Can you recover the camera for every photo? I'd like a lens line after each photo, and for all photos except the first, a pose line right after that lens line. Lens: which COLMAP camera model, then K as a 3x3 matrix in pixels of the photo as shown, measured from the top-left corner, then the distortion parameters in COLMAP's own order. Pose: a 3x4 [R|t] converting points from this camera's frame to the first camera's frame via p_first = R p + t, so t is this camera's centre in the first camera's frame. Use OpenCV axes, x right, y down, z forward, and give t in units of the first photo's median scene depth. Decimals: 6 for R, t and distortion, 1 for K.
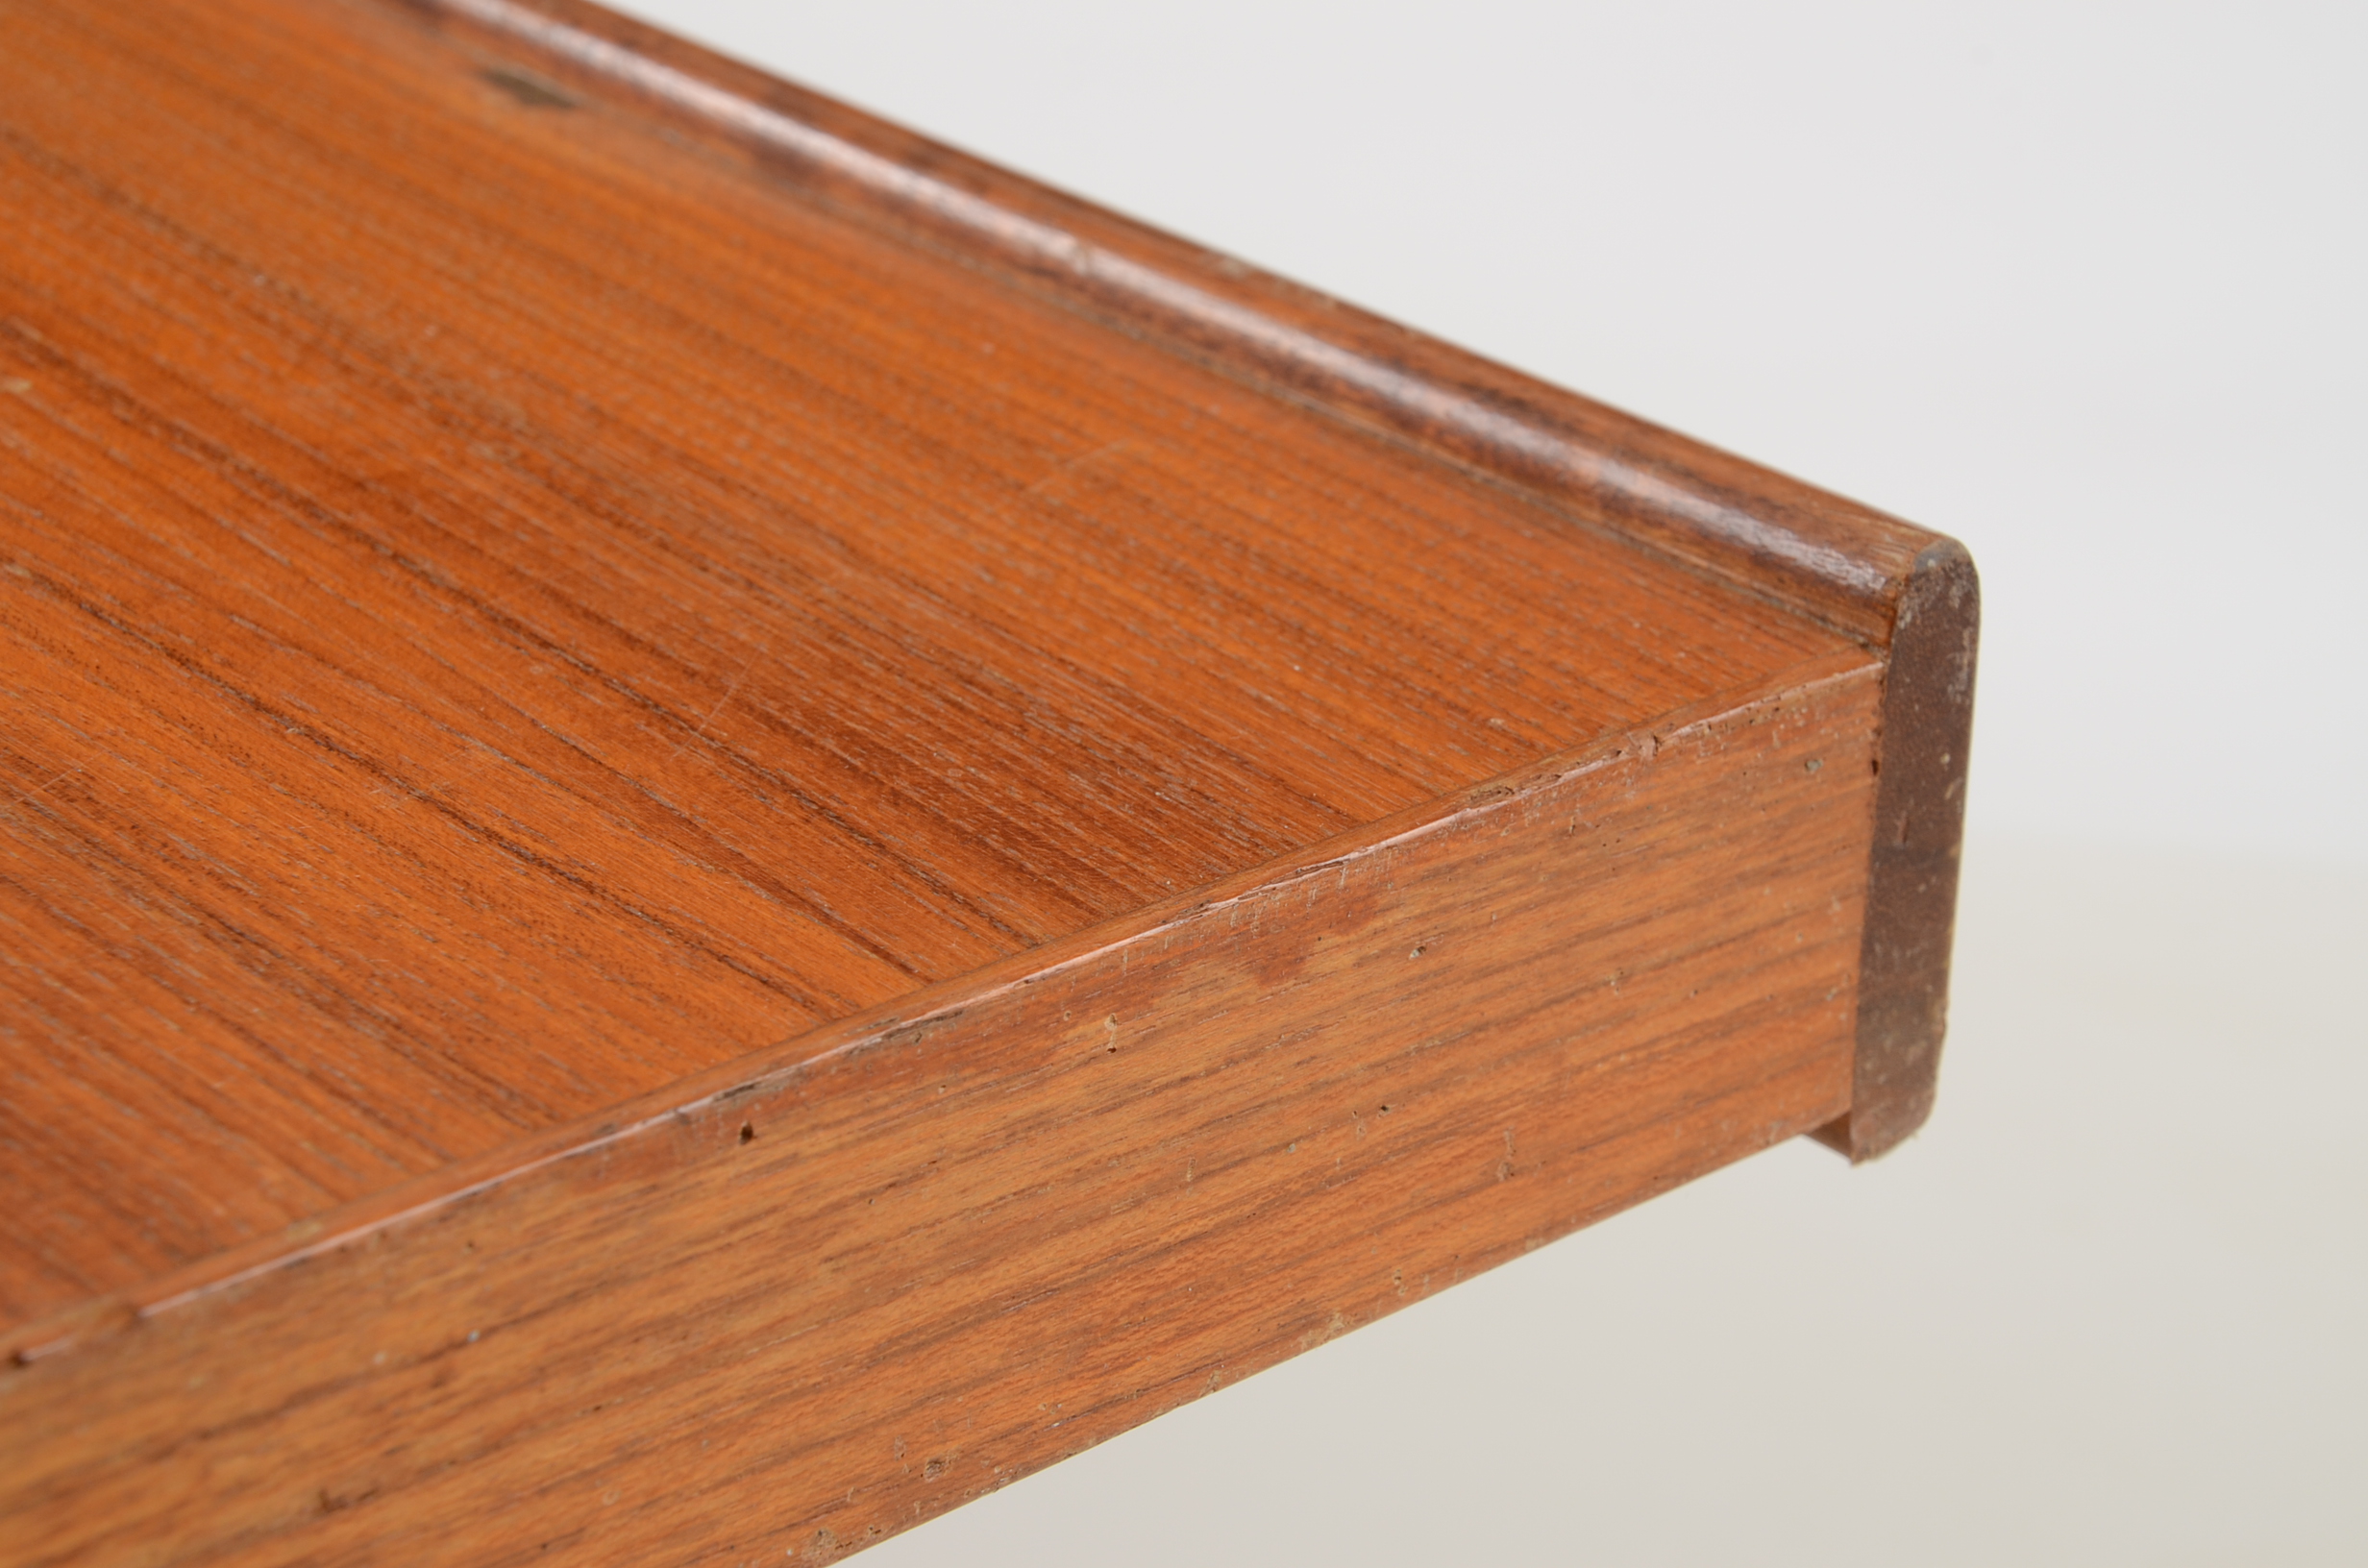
lens RADIAL K [[5402.0, 0, 1184.0], [0, 5402.0, 784.0], [0, 0, 1]] dist [0.266652, 0.042083]
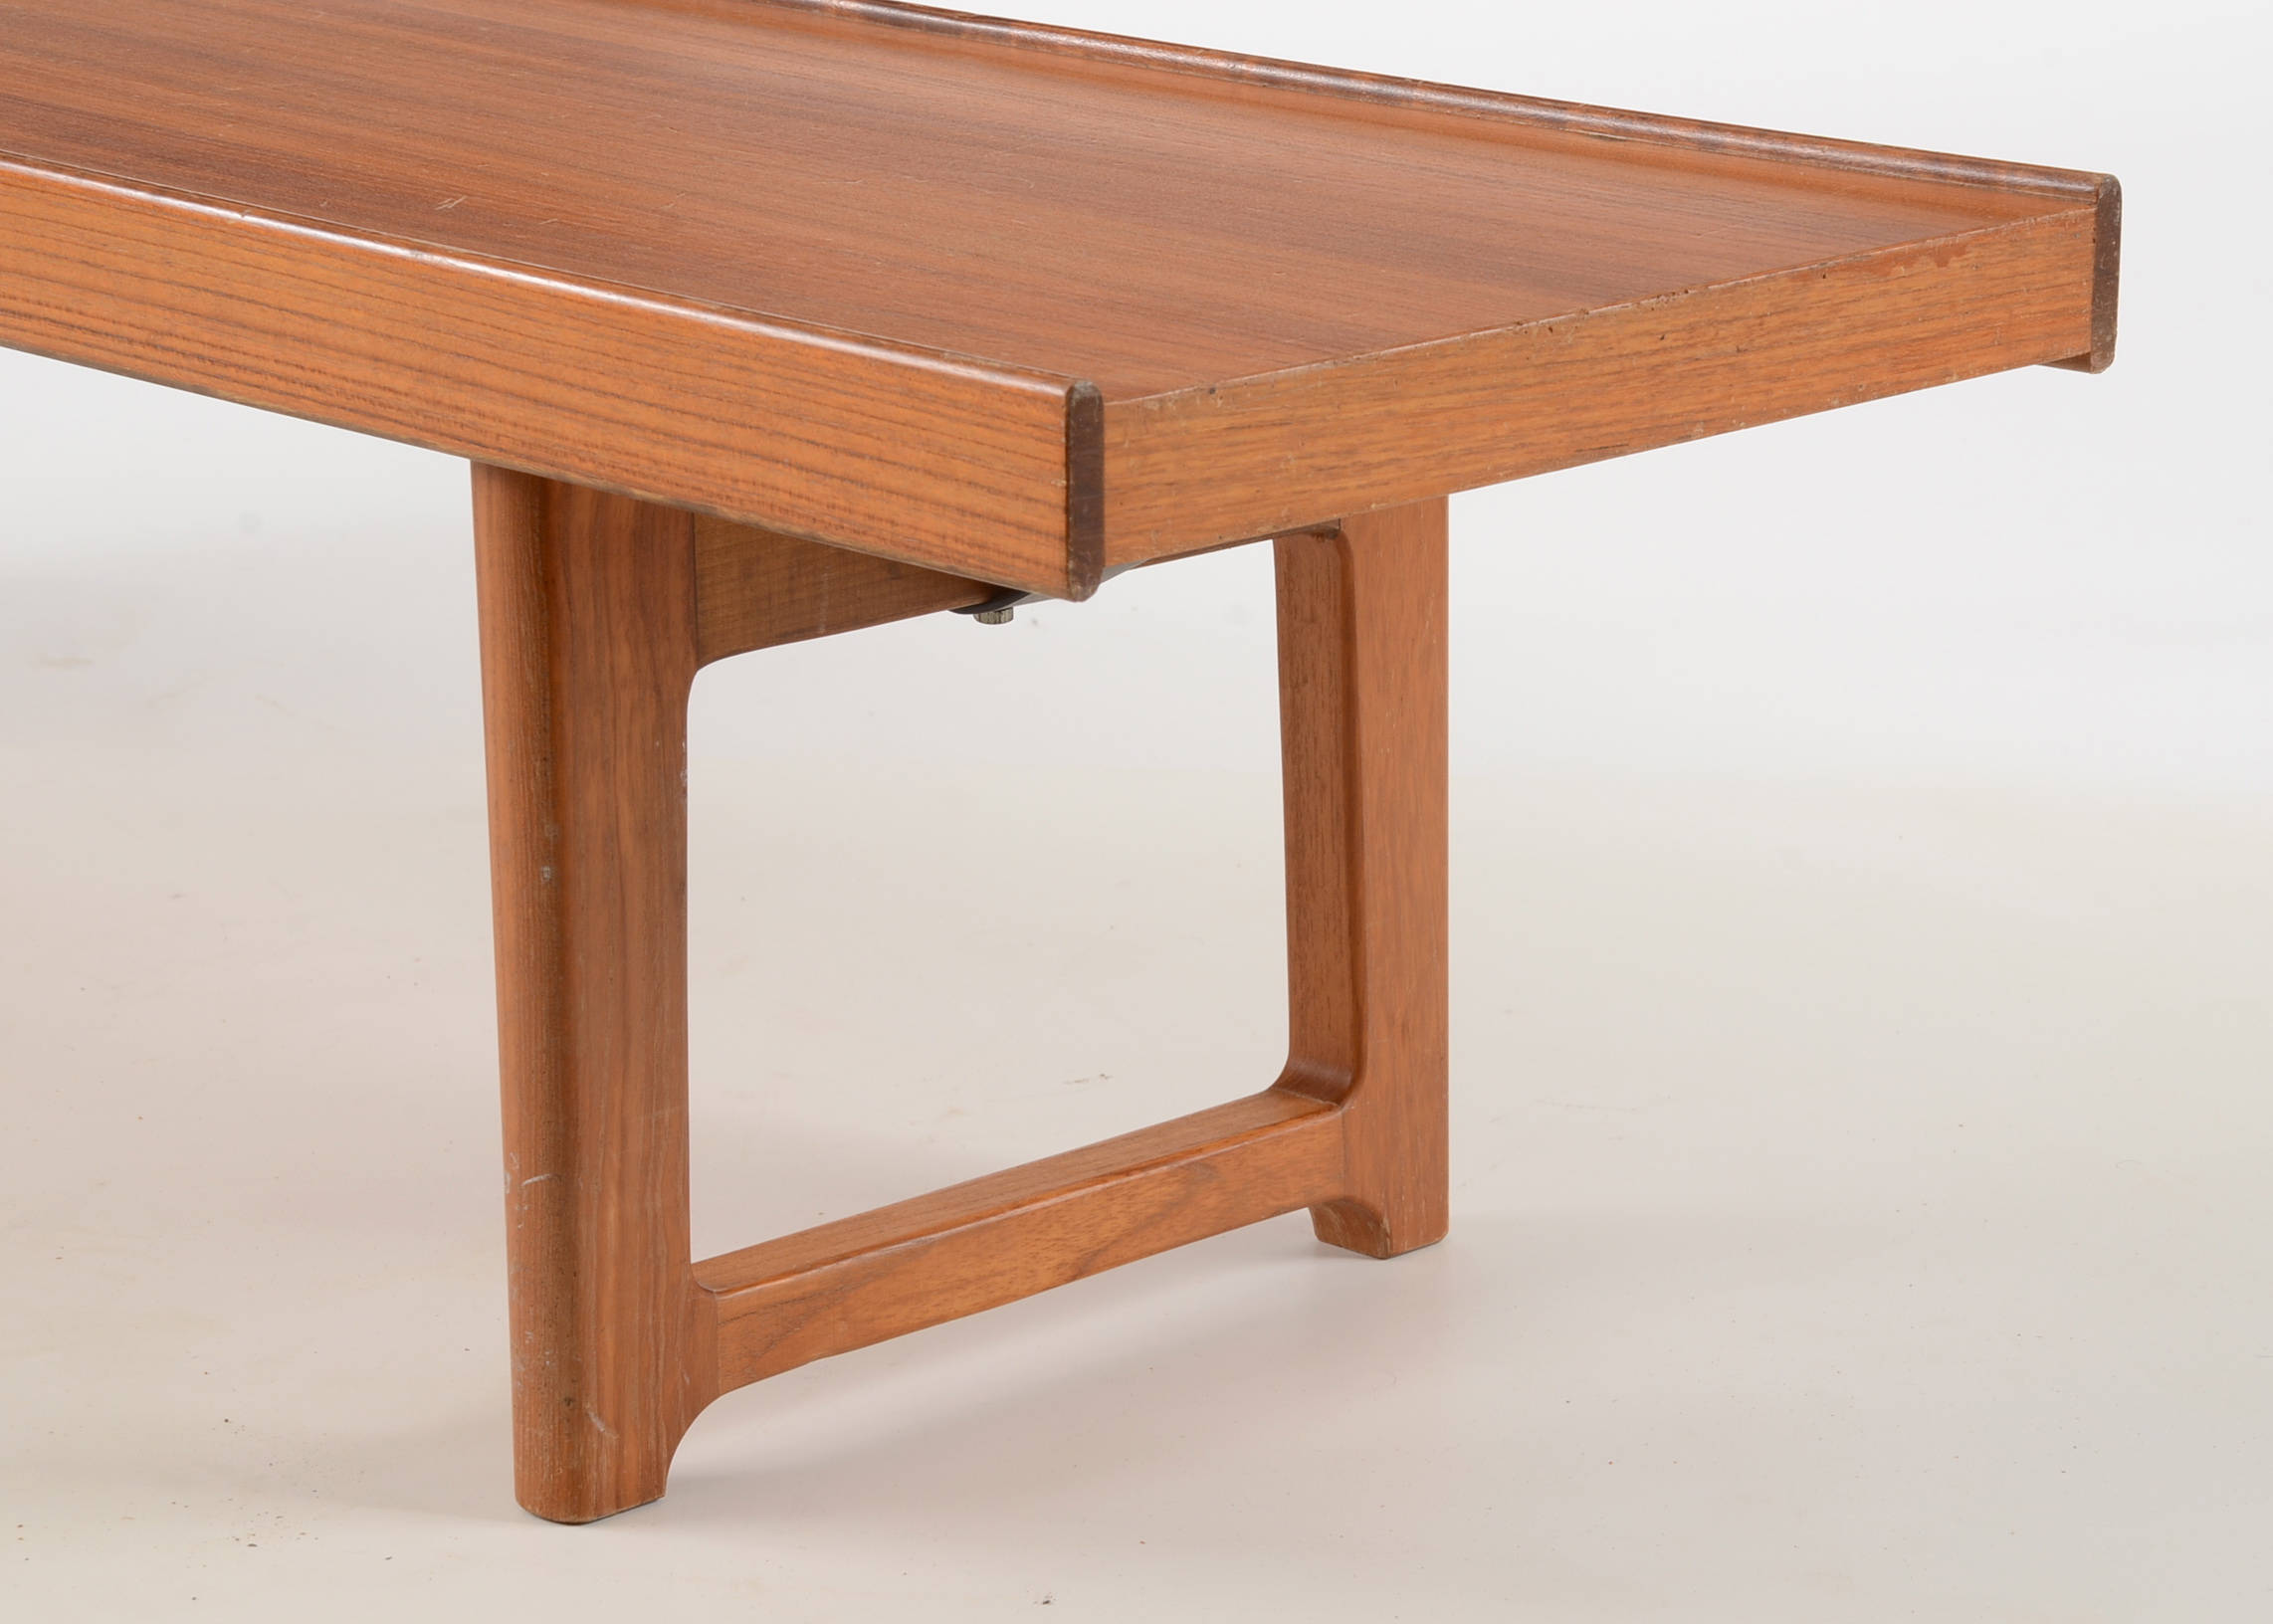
lens RADIAL K [[7014.7, 0, 1189.2], [0, 7014.7, 837.2], [0, 0, 1]] dist [0.643537, 2.891768]
pose [[0.998572, -0.036485, 0.039022, -0.706439], [0.042946, 0.982698, -0.180166, 1.282258], [-0.031773, 0.181585, 0.982862, -3.735082]]
